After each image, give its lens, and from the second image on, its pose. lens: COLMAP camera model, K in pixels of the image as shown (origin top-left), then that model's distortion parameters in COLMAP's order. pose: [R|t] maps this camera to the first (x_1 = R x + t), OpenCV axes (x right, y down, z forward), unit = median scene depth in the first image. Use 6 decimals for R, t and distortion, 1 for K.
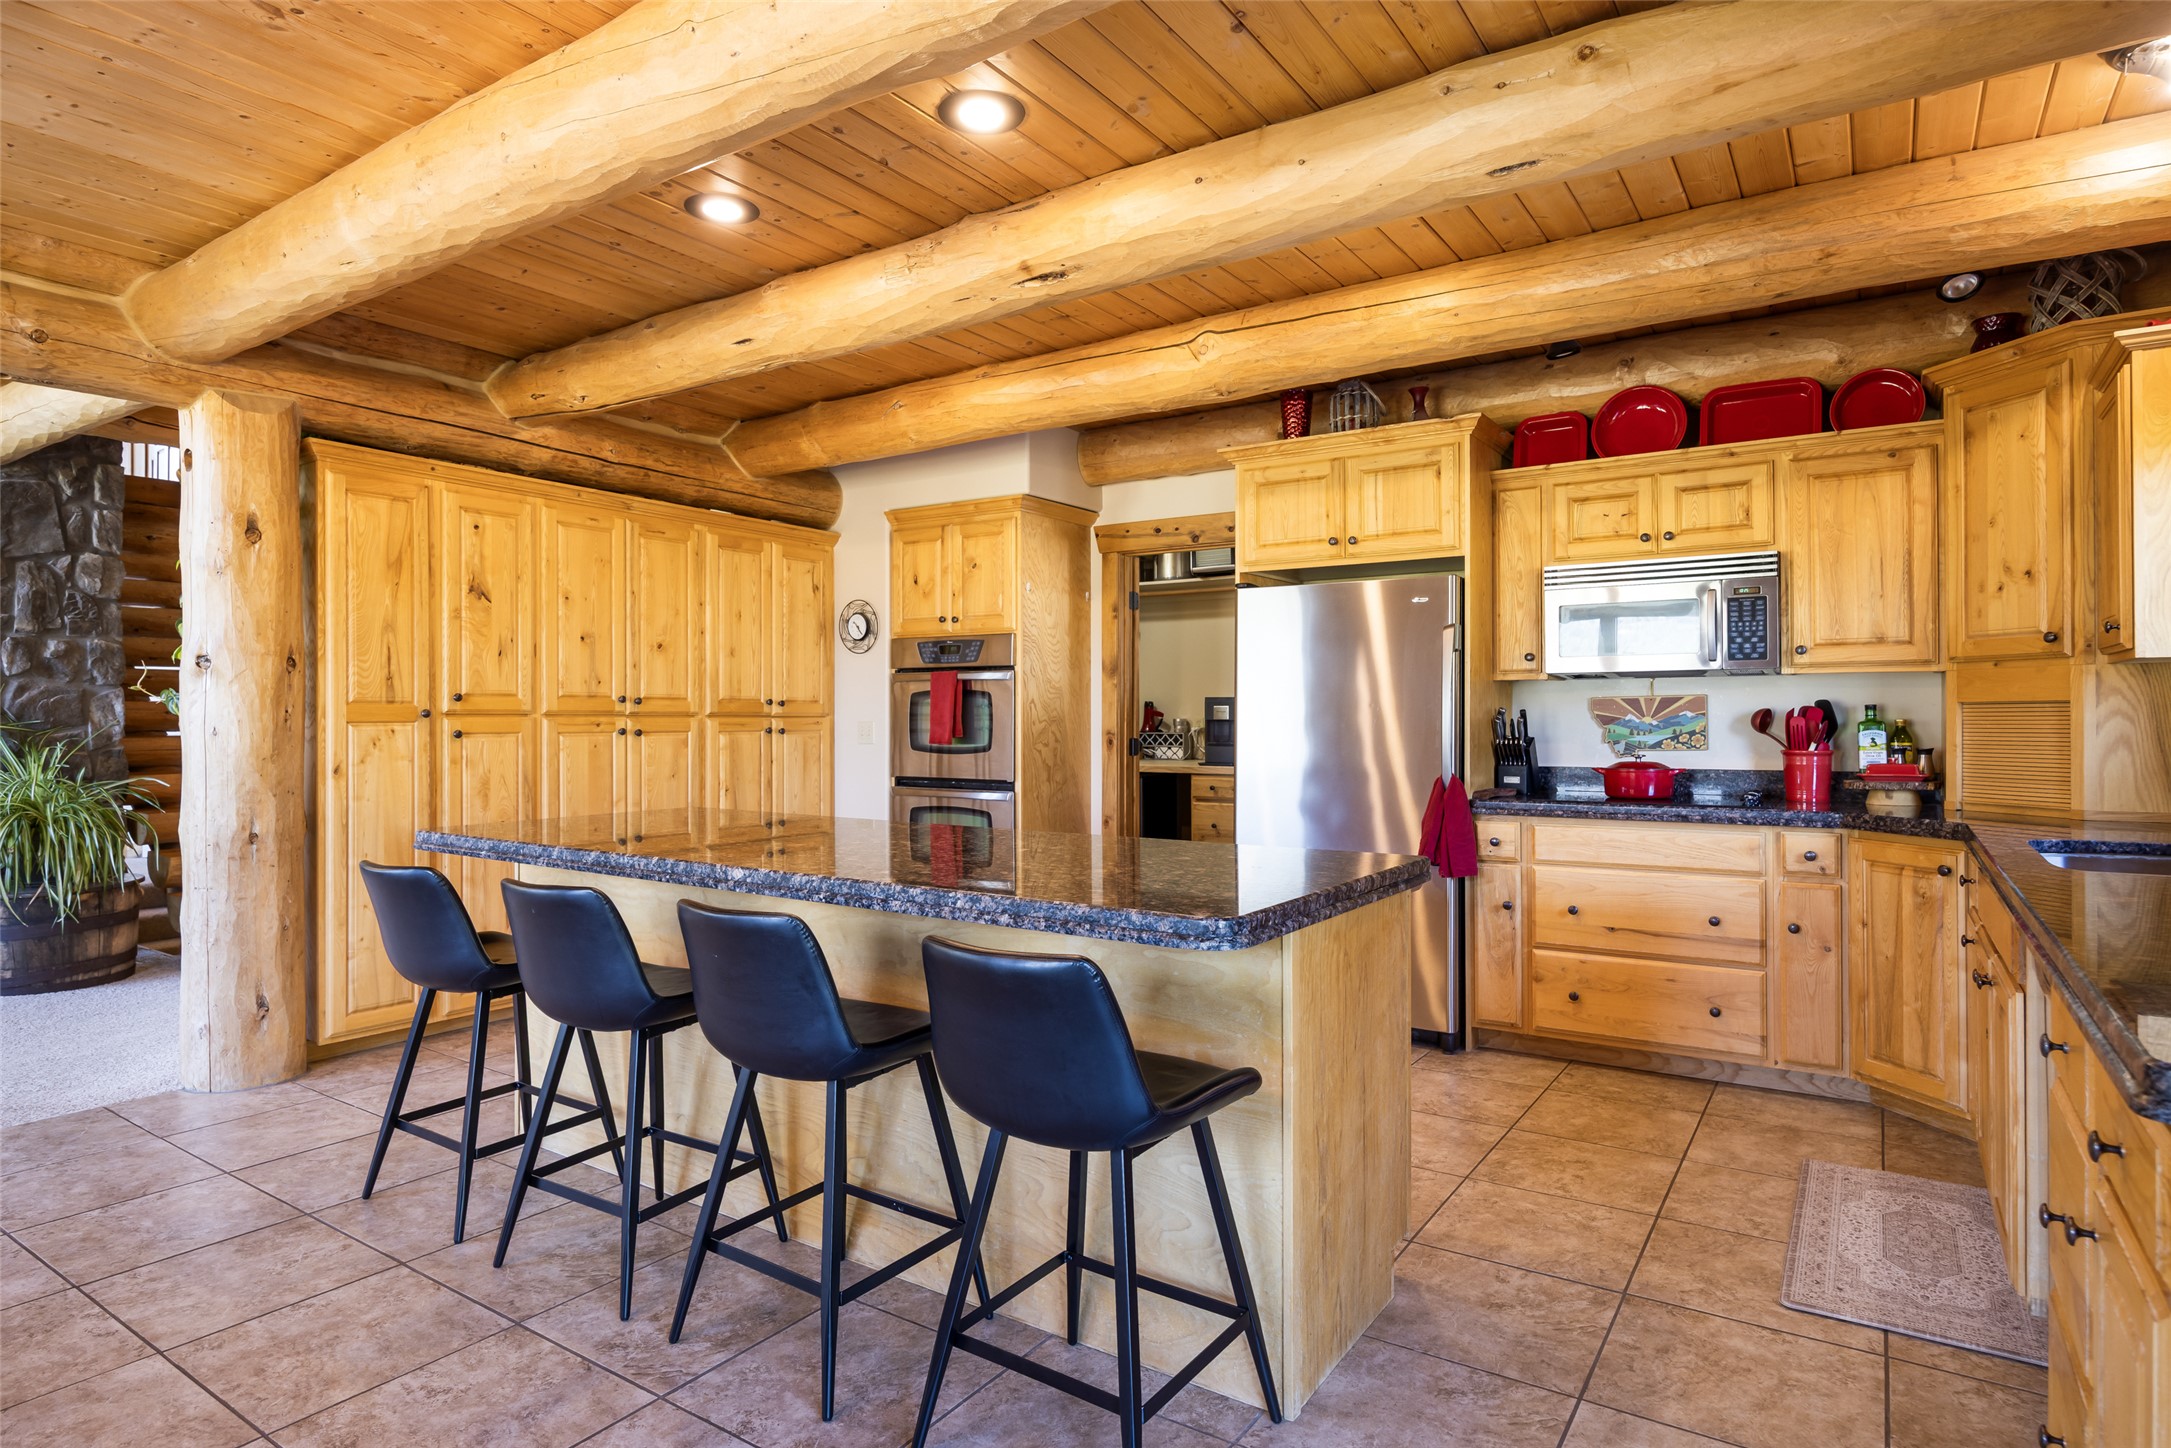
lens RADIAL K [[1187.3, 0, 1070.6], [0, 1187.3, 715.9], [0, 0, 1]] dist [-0.002913, 0.000030]
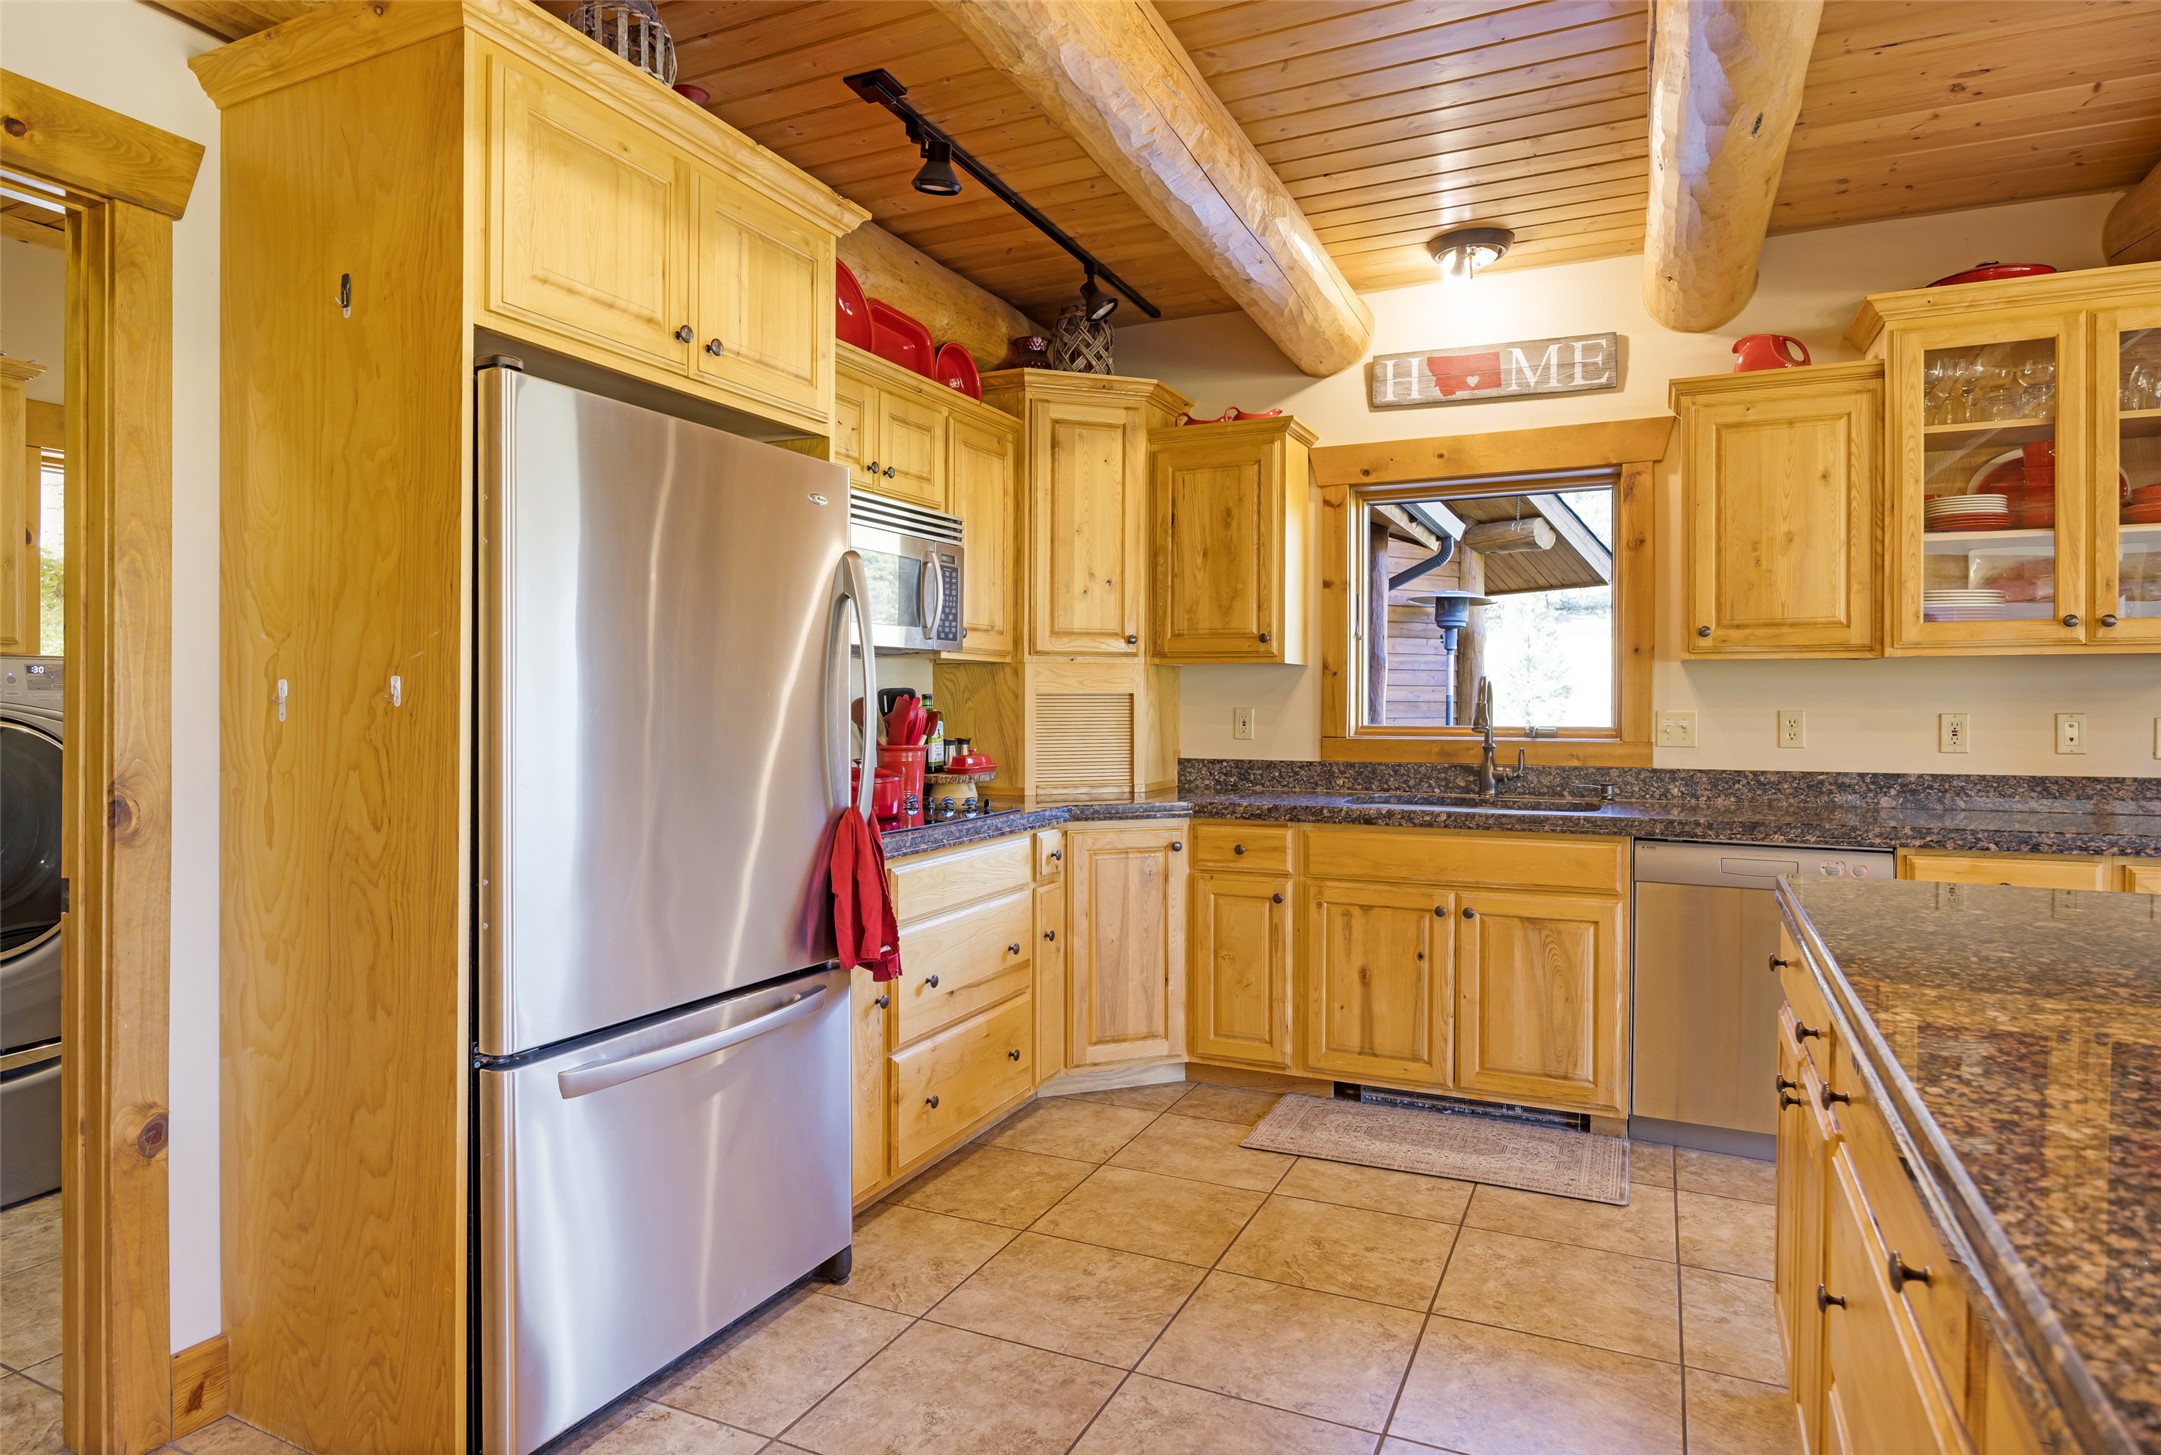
lens RADIAL K [[1244.7, 0, 1051.3], [0, 1244.7, 713.0], [0, 0, 1]] dist [-0.013782, 0.004731]
pose [[-0.144115, -0.008003, 0.989529, -0.320752], [-0.002268, 0.999967, 0.007758, -0.002042], [-0.989558, -0.001126, -0.144128, 1.042150]]
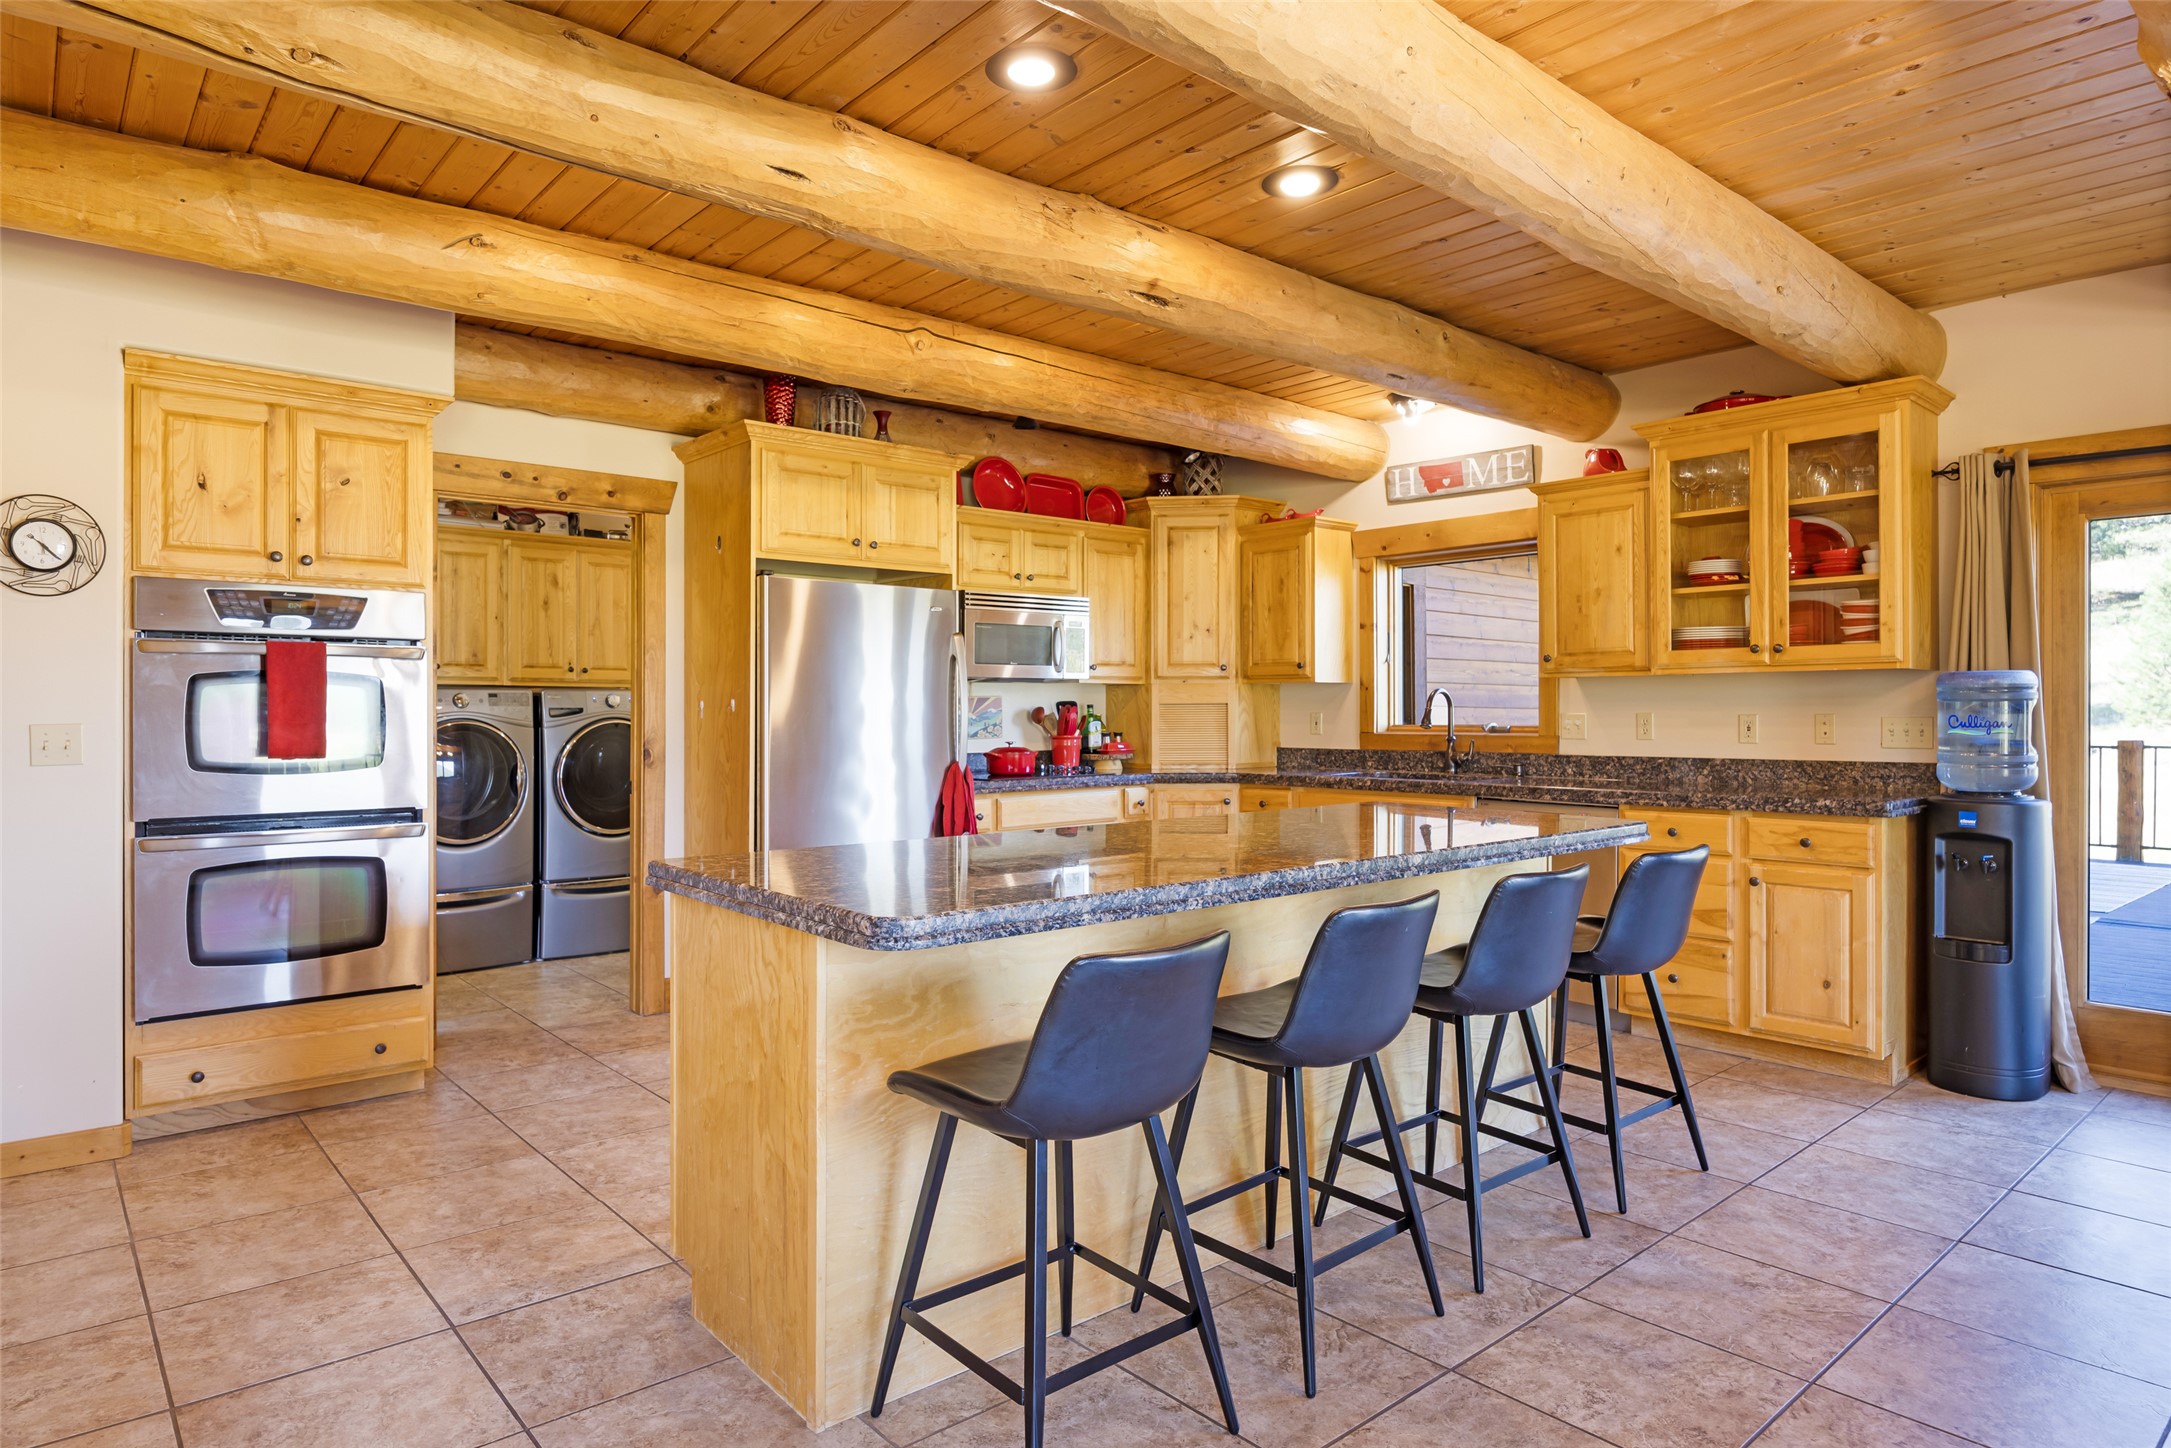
lens RADIAL K [[1240.8, 0, 1066.7], [0, 1240.8, 713.4], [0, 0, 1]] dist [-0.015139, 0.000361]
pose [[0.265226, -0.001827, 0.964185, -0.862420], [0.001591, 0.999998, 0.001457, -0.000083], [-0.964185, 0.001148, 0.265228, 0.606061]]
